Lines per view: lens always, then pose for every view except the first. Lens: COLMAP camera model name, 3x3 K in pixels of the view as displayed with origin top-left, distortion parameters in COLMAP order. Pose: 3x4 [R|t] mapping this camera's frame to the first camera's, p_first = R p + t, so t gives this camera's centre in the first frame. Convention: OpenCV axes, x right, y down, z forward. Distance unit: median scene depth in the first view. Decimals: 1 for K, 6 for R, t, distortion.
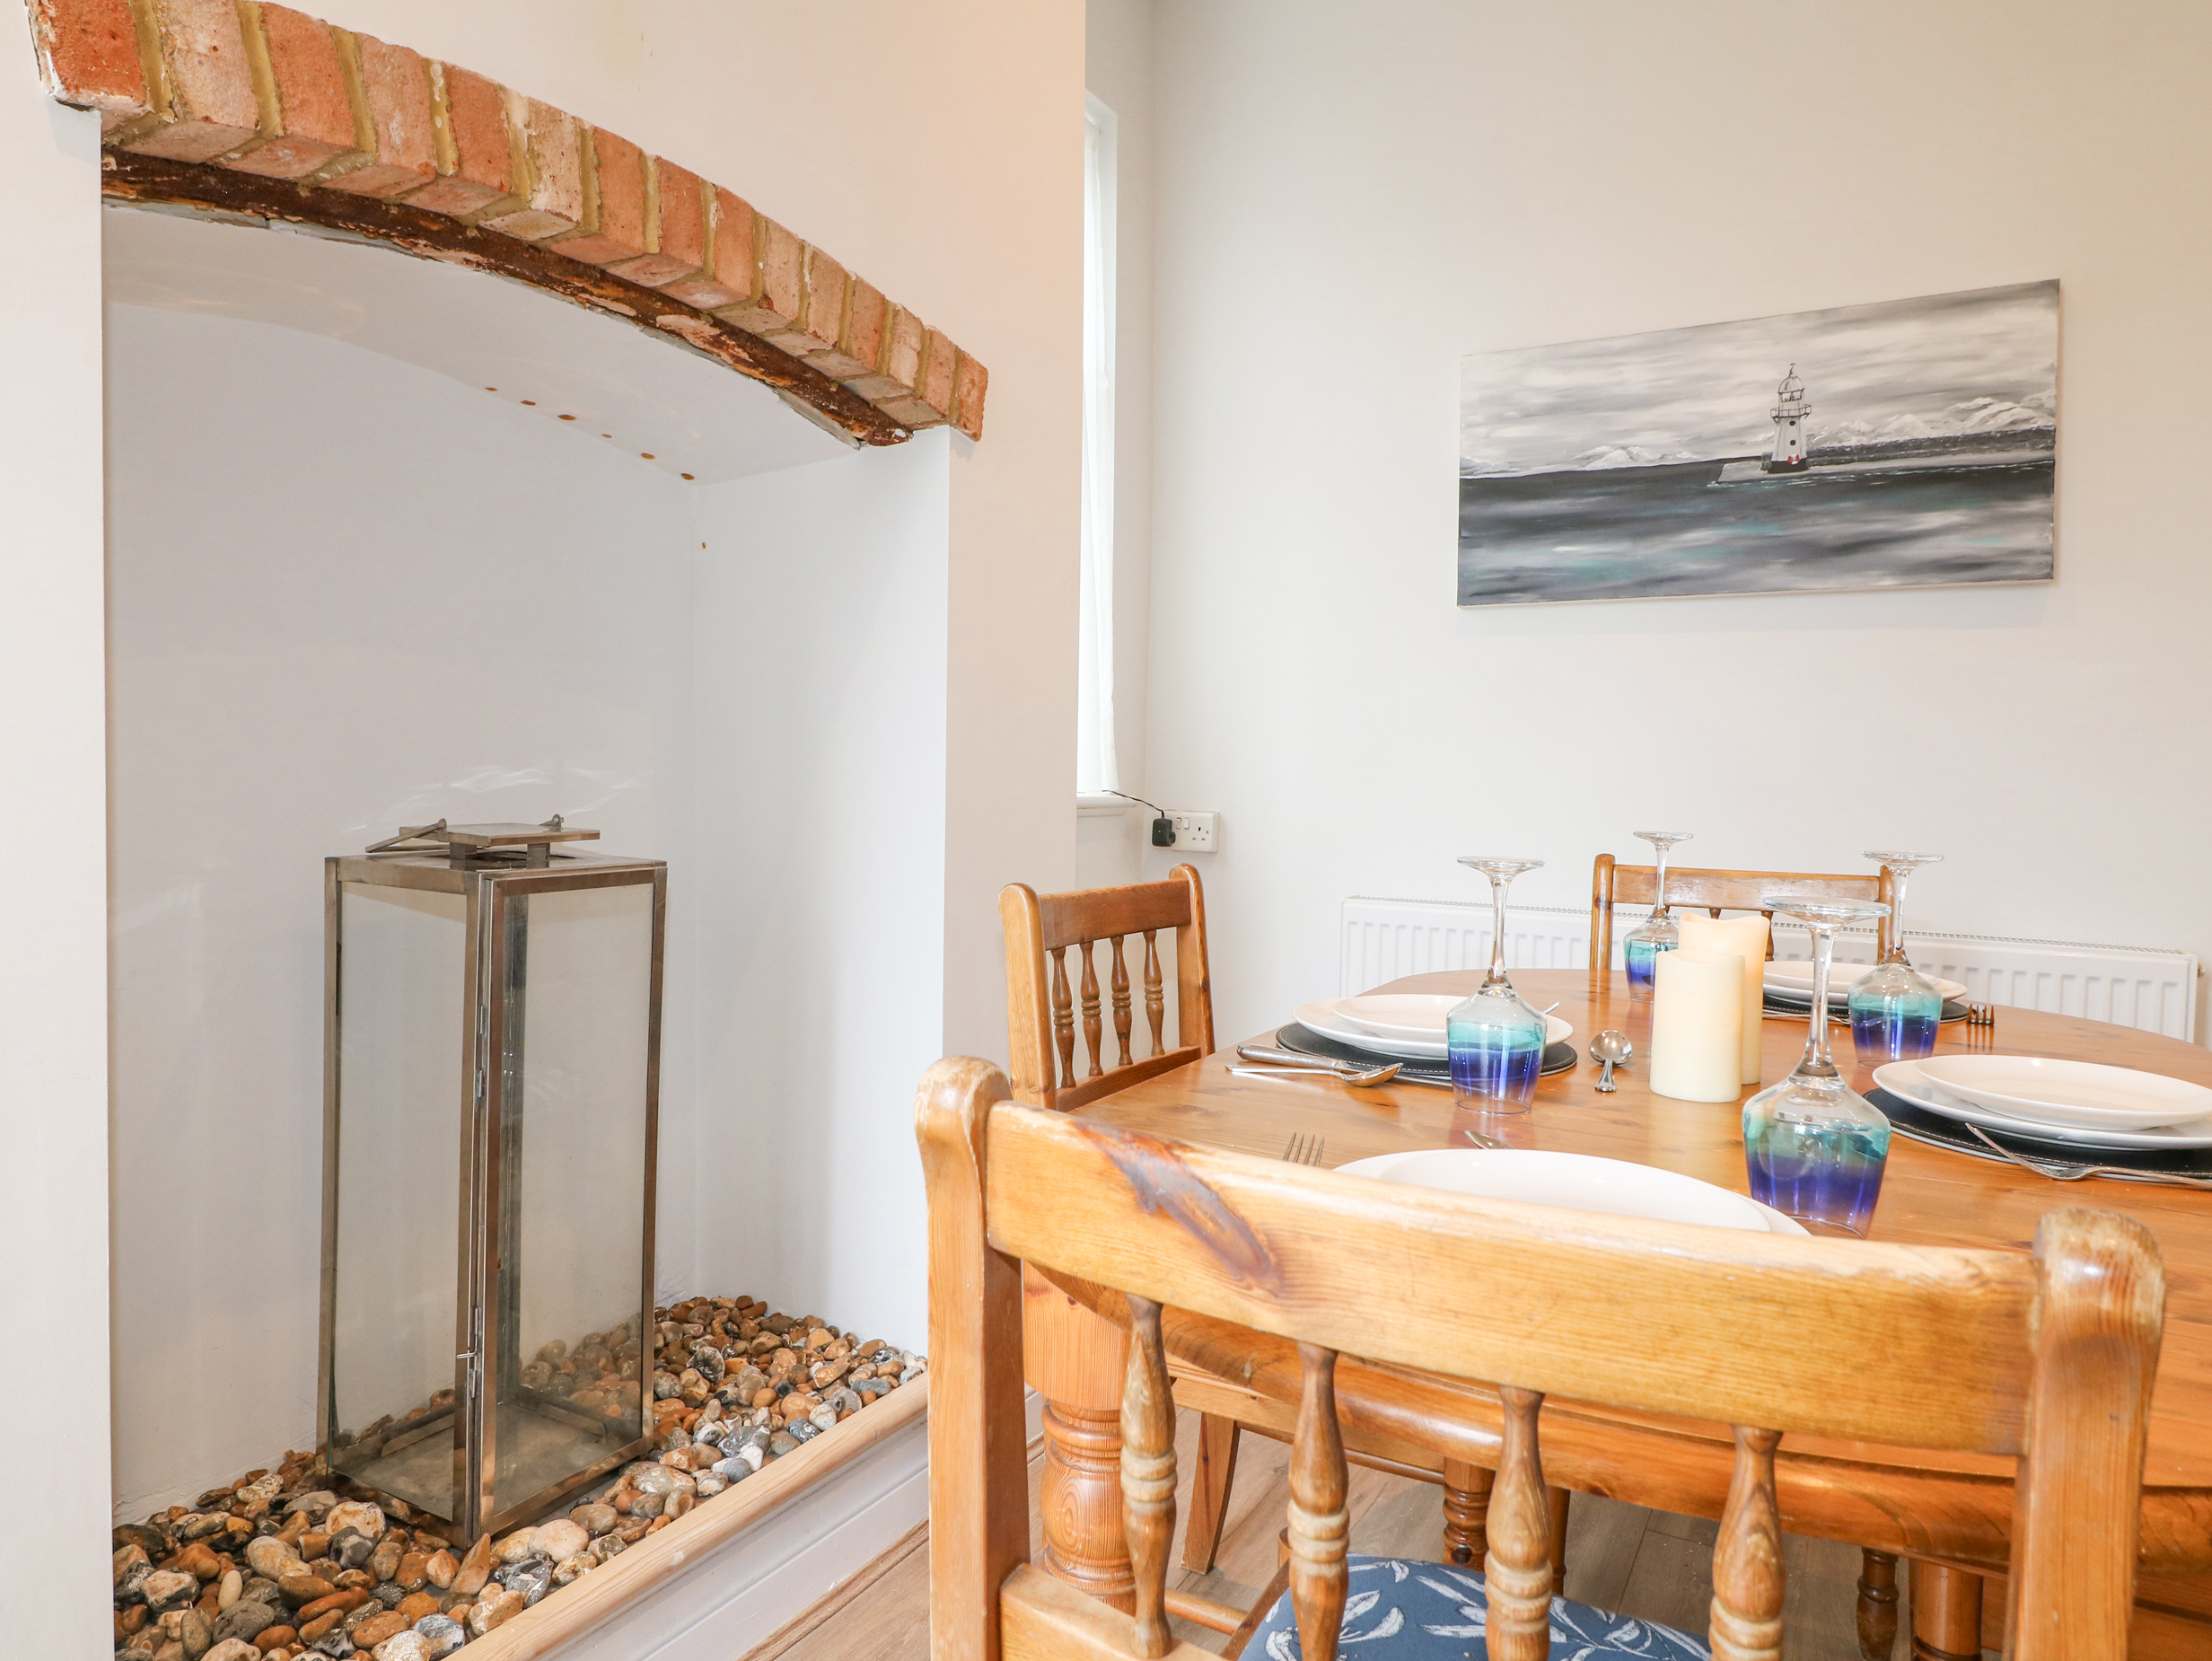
lens RADIAL K [[1438.2, 0, 1108.8], [0, 1438.2, 814.7], [0, 0, 1]] dist [-0.000914, -0.008680]
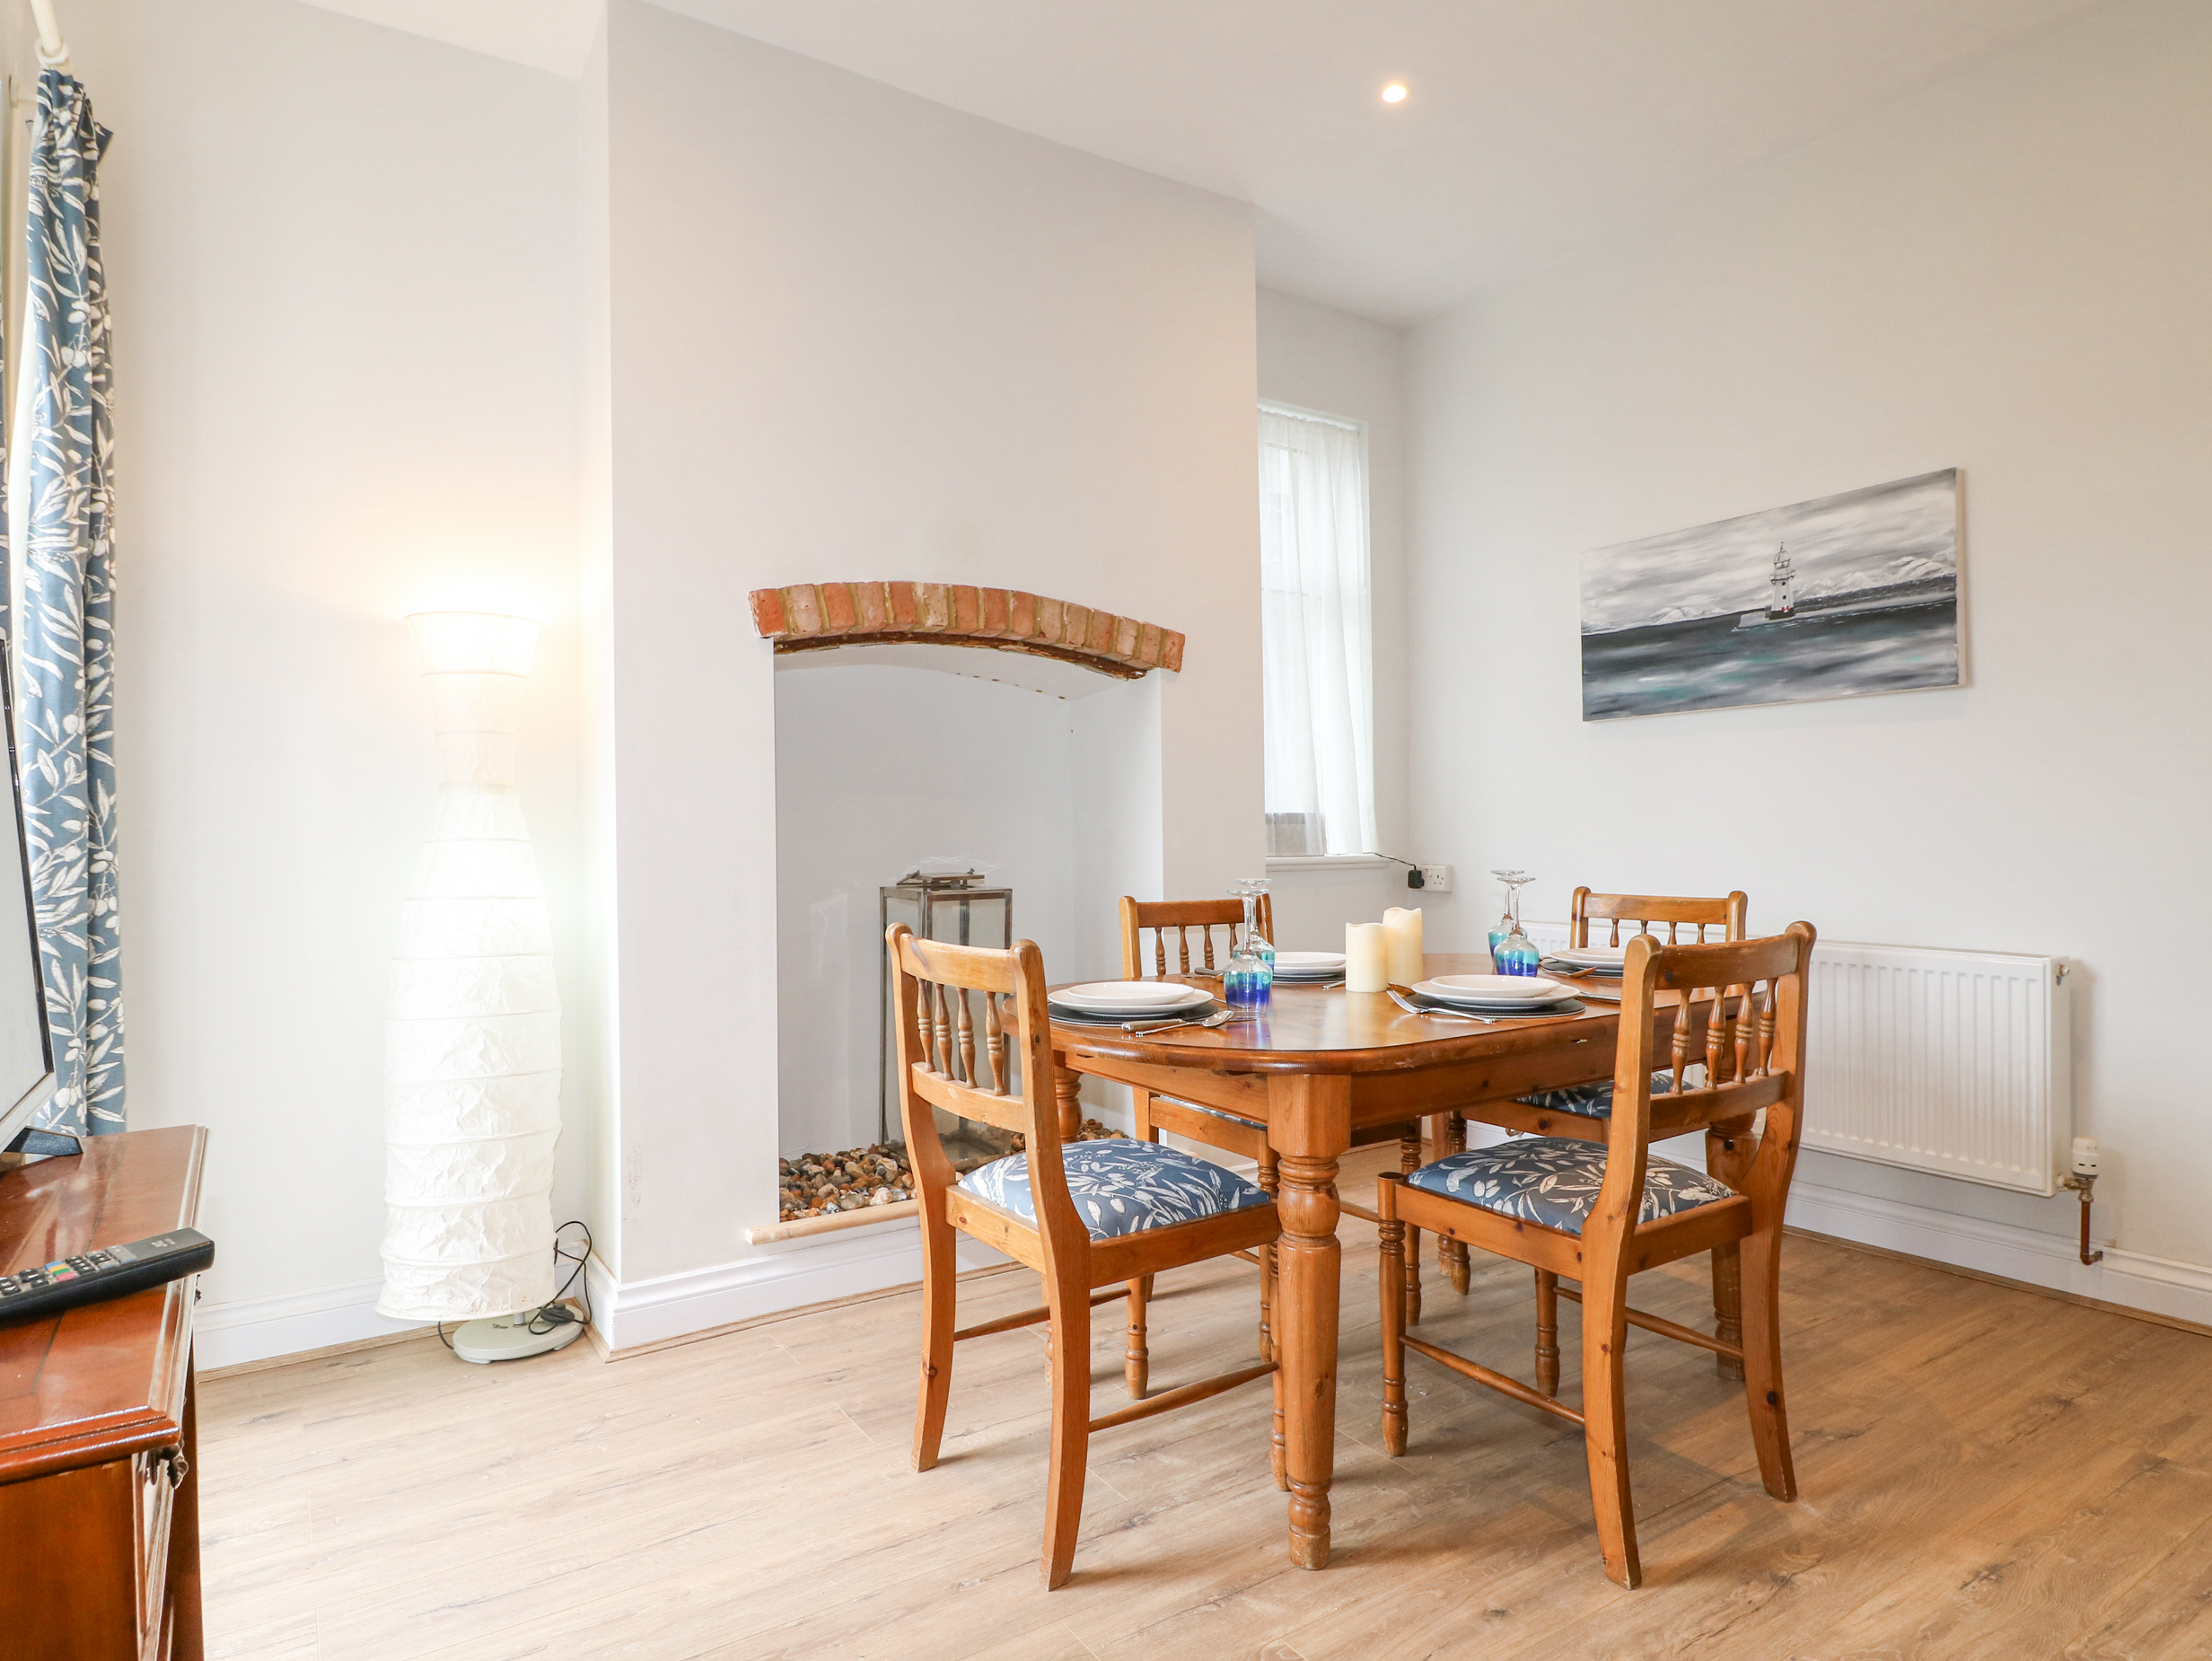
lens RADIAL K [[1292.1, 0, 1107.9], [0, 1292.1, 833.0], [0, 0, 1]] dist [-0.002136, -0.000350]
pose [[0.883213, -0.026197, -0.468241, 0.503565], [0.009547, 0.999236, -0.037897, 0.015978], [0.468876, 0.029001, 0.882788, -0.454333]]
